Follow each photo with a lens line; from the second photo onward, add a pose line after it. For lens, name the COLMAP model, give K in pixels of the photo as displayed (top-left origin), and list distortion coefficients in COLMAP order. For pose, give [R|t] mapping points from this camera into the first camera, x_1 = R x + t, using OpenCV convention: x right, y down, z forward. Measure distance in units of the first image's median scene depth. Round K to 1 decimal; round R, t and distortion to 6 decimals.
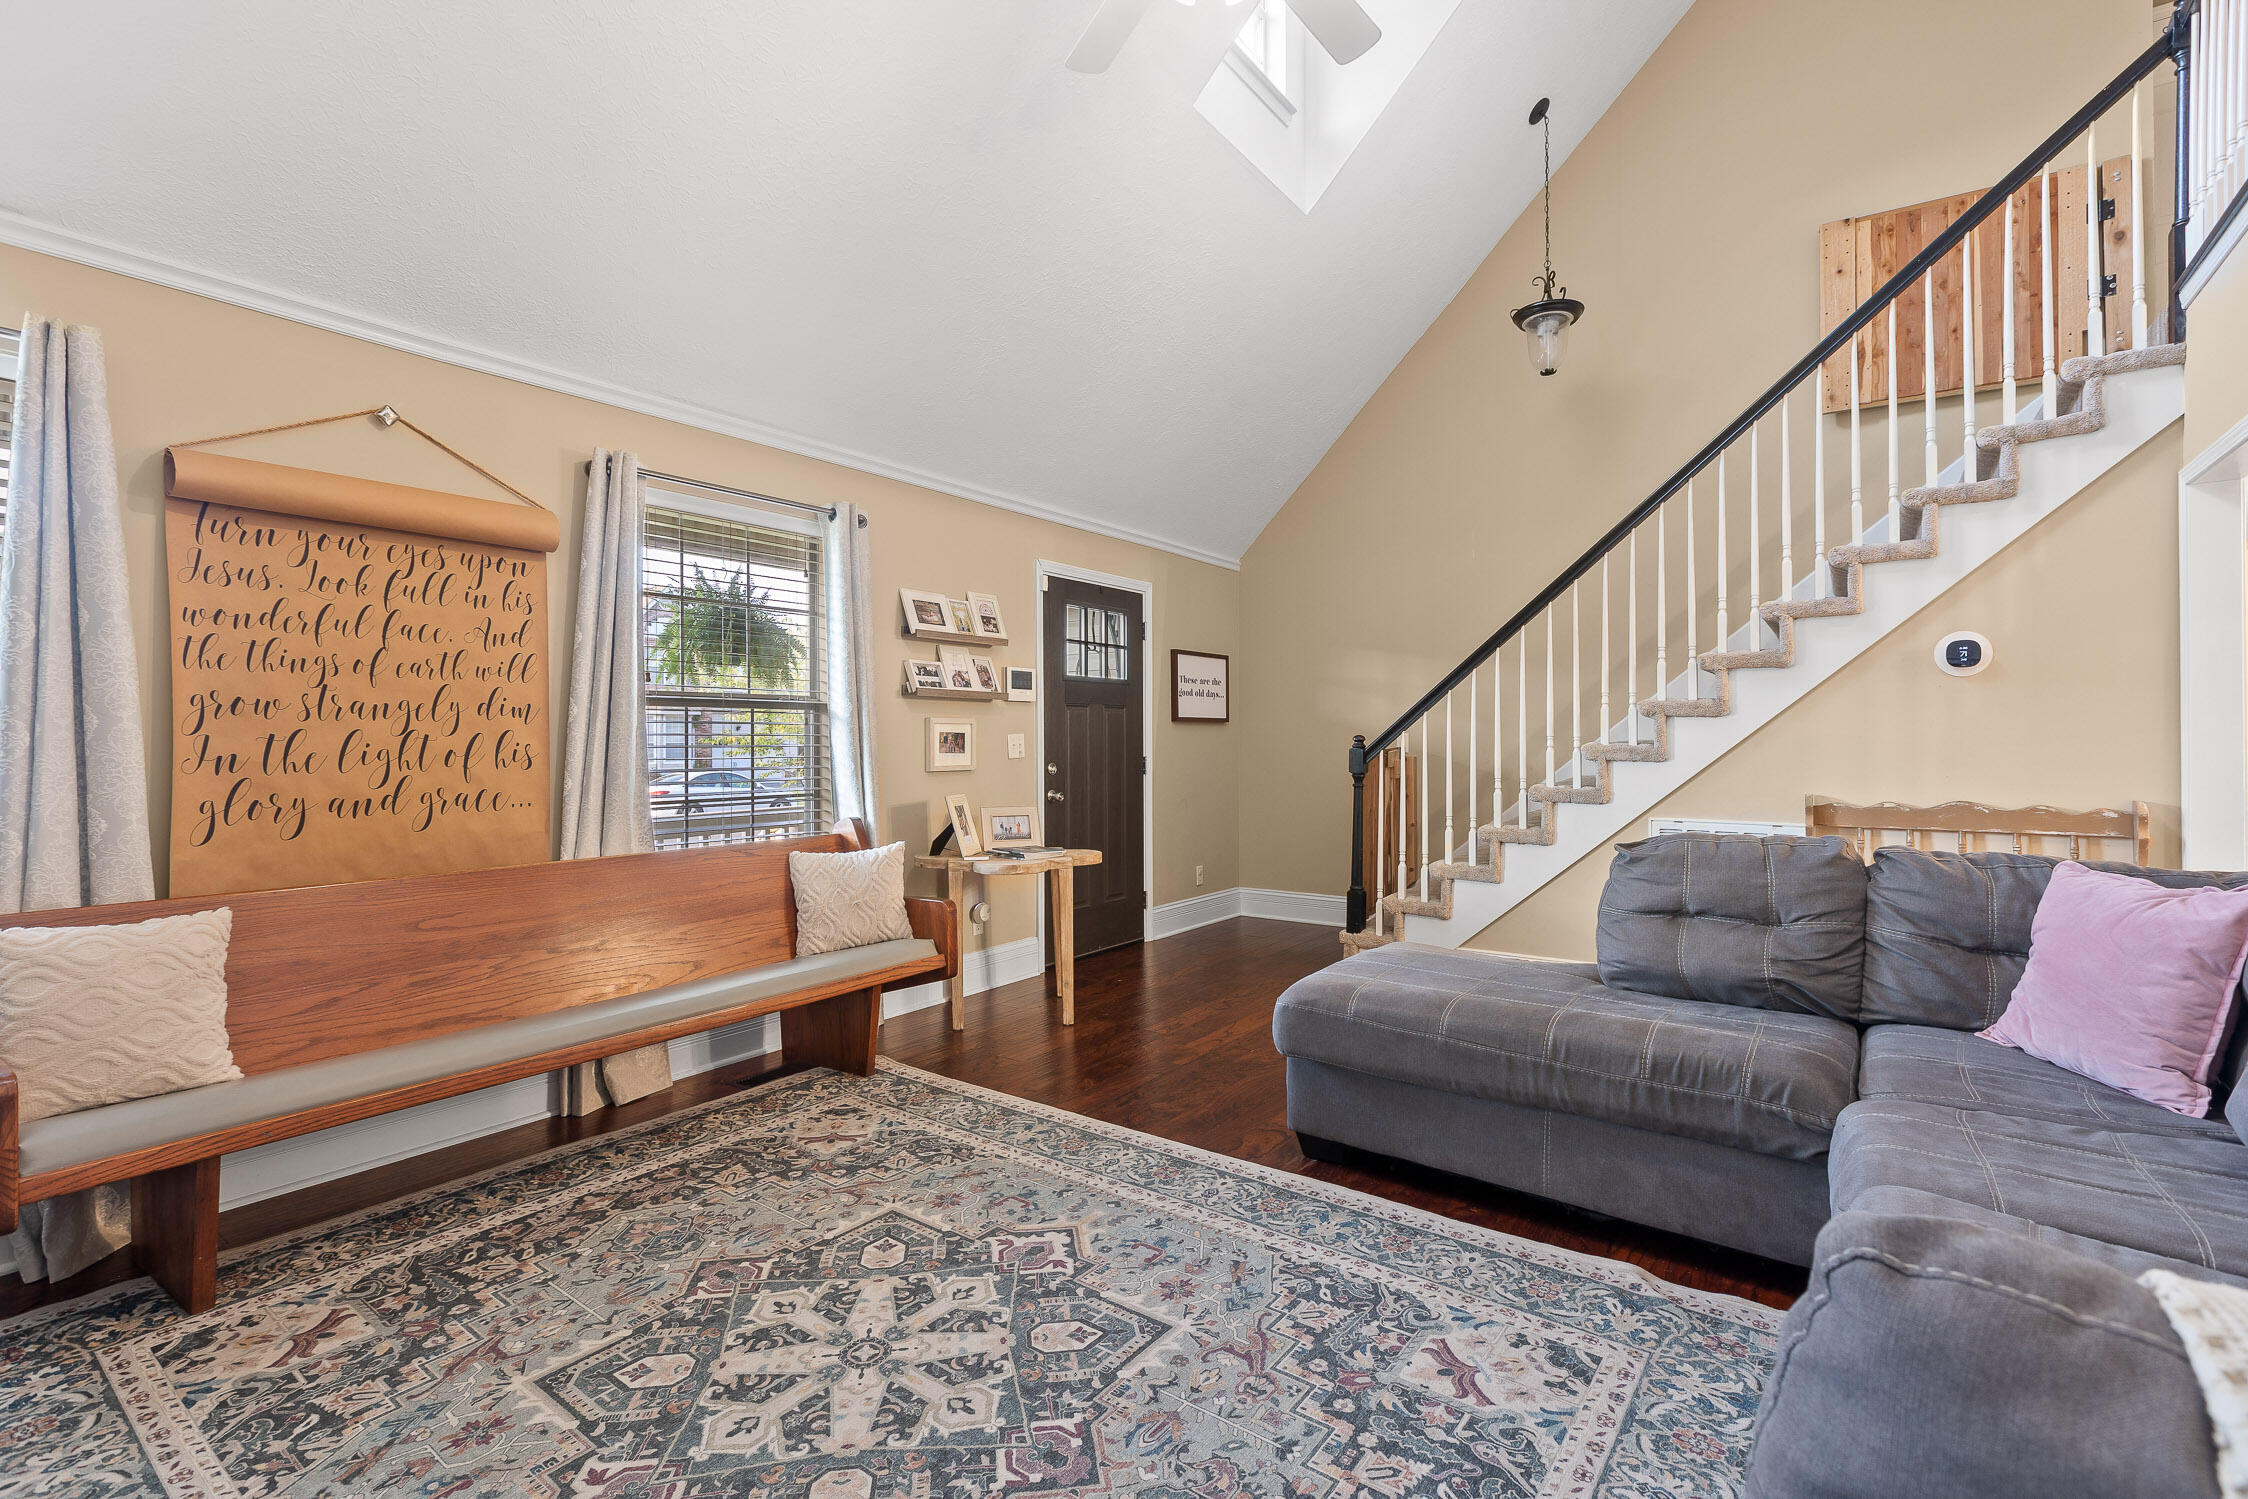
lens RADIAL K [[1019.3, 0, 1113.5], [0, 1019.3, 740.1], [0, 0, 1]] dist [0.001462, -0.001716]
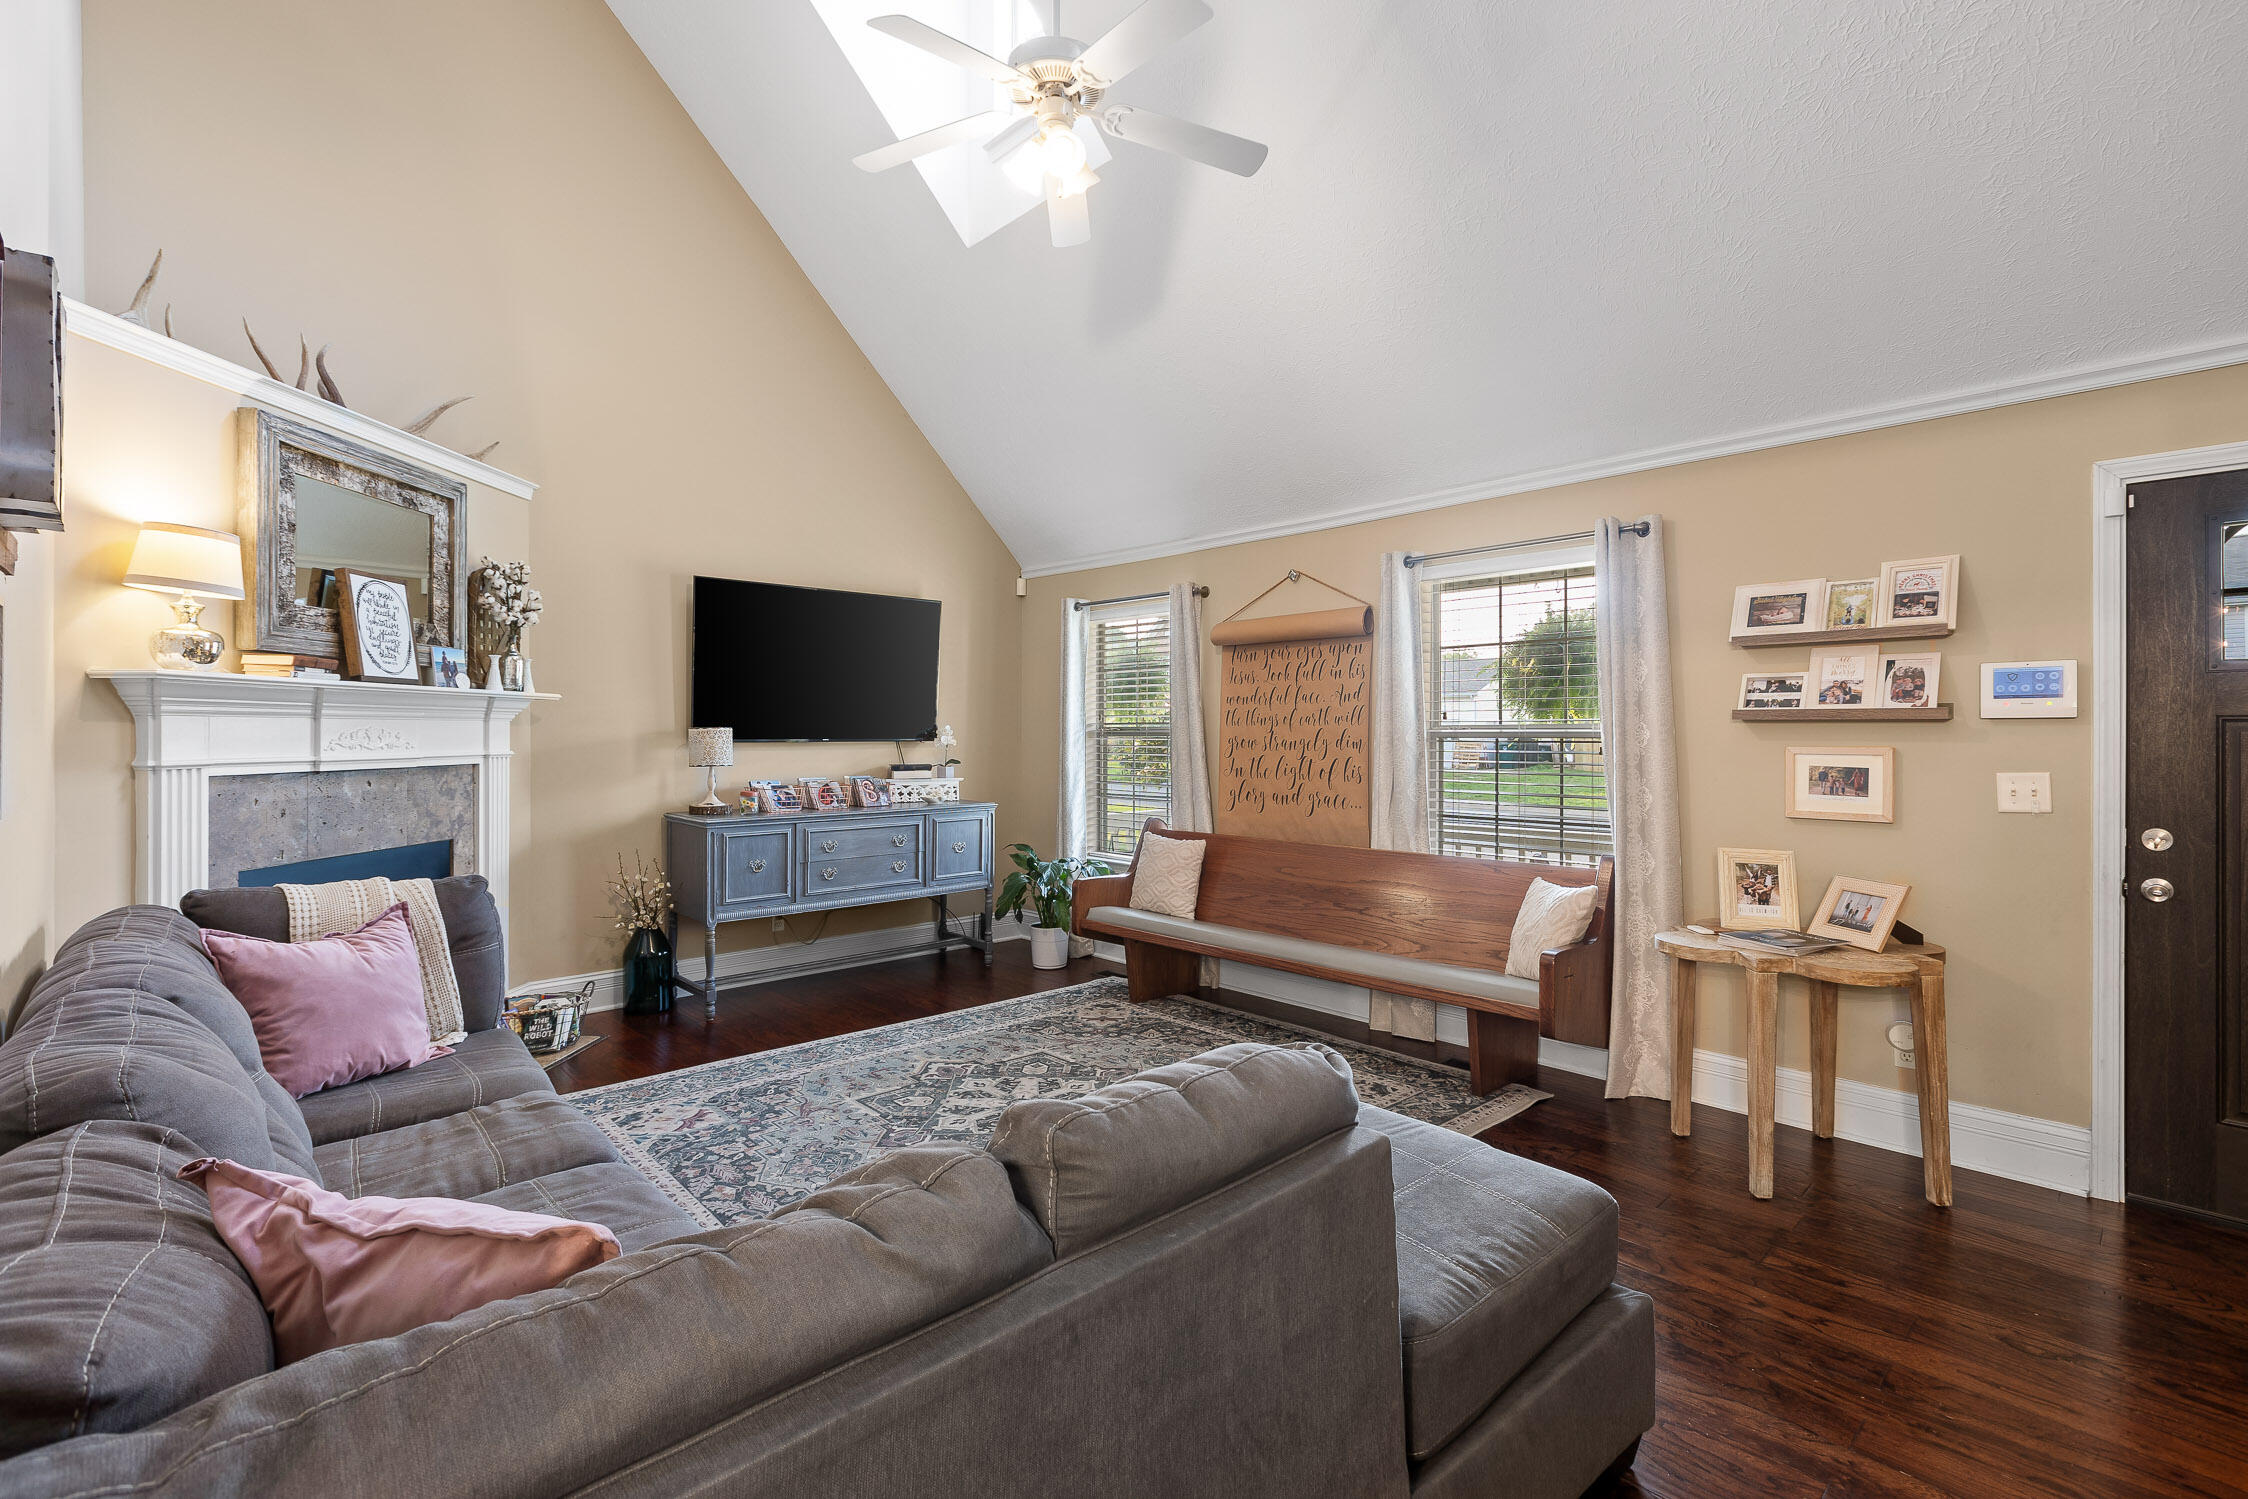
lens RADIAL K [[1019.3, 0, 1122.8], [0, 1019.3, 739.9], [0, 0, 1]] dist [0.001462, -0.001716]
pose [[-0.189603, 0.010987, -0.981799, 1.090458], [0.000665, 0.999939, 0.011062, -0.059015], [0.981861, 0.001444, -0.189599, 1.084778]]
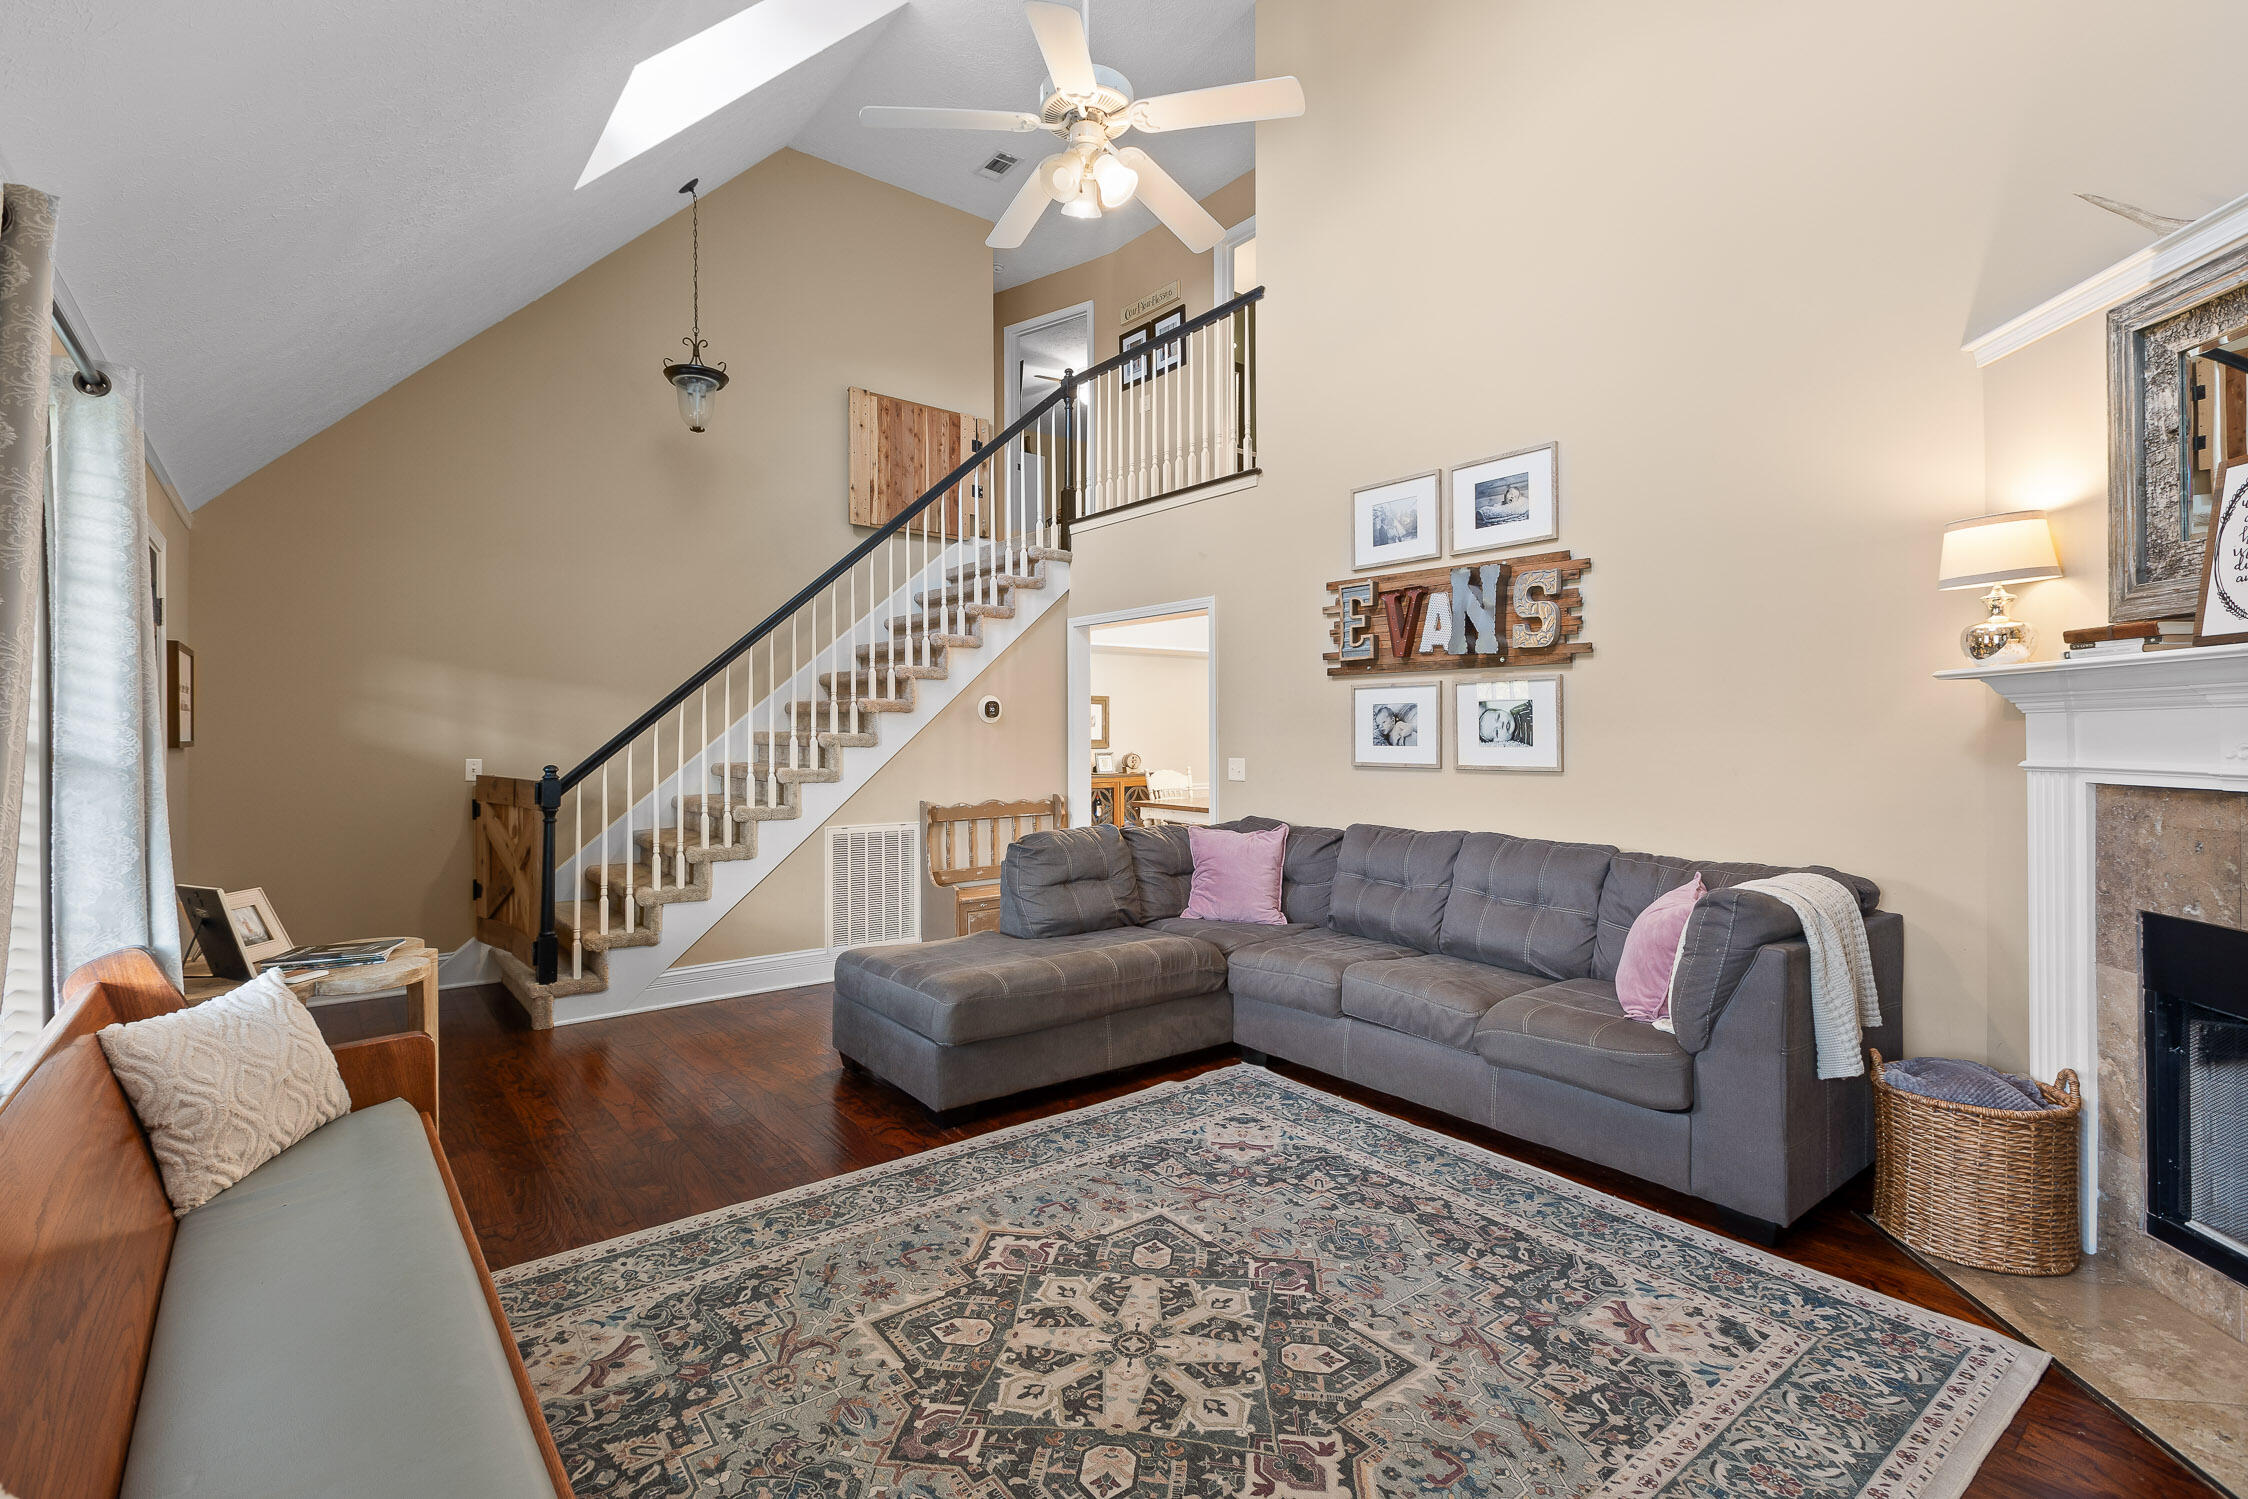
lens RADIAL K [[1019.3, 0, 1121.5], [0, 1019.3, 739.6], [0, 0, 1]] dist [0.001462, -0.001716]
pose [[0.264549, -0.001488, 0.964371, -0.945010], [0.003224, 0.999995, 0.000659, -0.050437], [-0.964367, 0.002935, 0.264553, 0.502437]]
